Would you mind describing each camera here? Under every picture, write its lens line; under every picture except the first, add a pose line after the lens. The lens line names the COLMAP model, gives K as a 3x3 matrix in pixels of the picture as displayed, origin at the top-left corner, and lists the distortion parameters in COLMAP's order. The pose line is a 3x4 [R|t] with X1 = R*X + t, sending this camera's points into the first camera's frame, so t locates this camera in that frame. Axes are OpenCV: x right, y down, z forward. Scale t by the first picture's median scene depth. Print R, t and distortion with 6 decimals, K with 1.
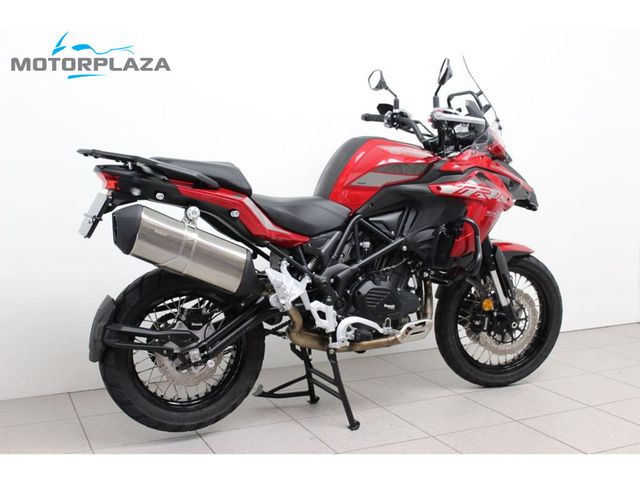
lens RADIAL K [[779.9, 0, 320.0], [0, 779.9, 240.0], [0, 0, 1]] dist [0.002394, -0.000605]
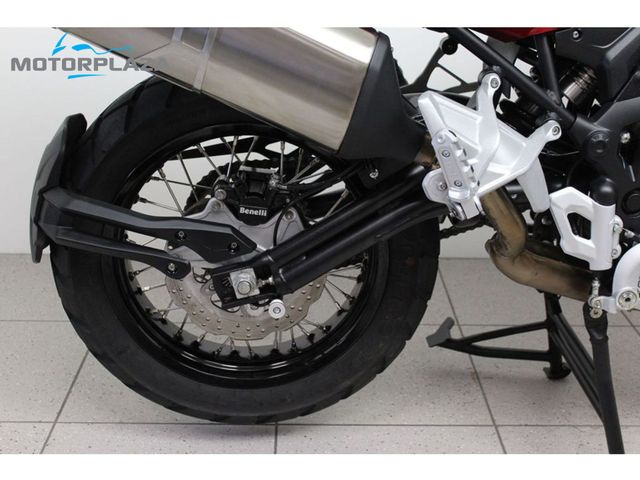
lens RADIAL K [[869.3, 0, 320.0], [0, 869.3, 240.0], [0, 0, 1]] dist [-0.091695, 0.004065]
pose [[0.917465, 0.169214, -0.360035, 0.037954], [-0.063044, 0.955433, 0.288396, -0.010201], [0.392790, -0.241895, 0.887244, 0.572144]]
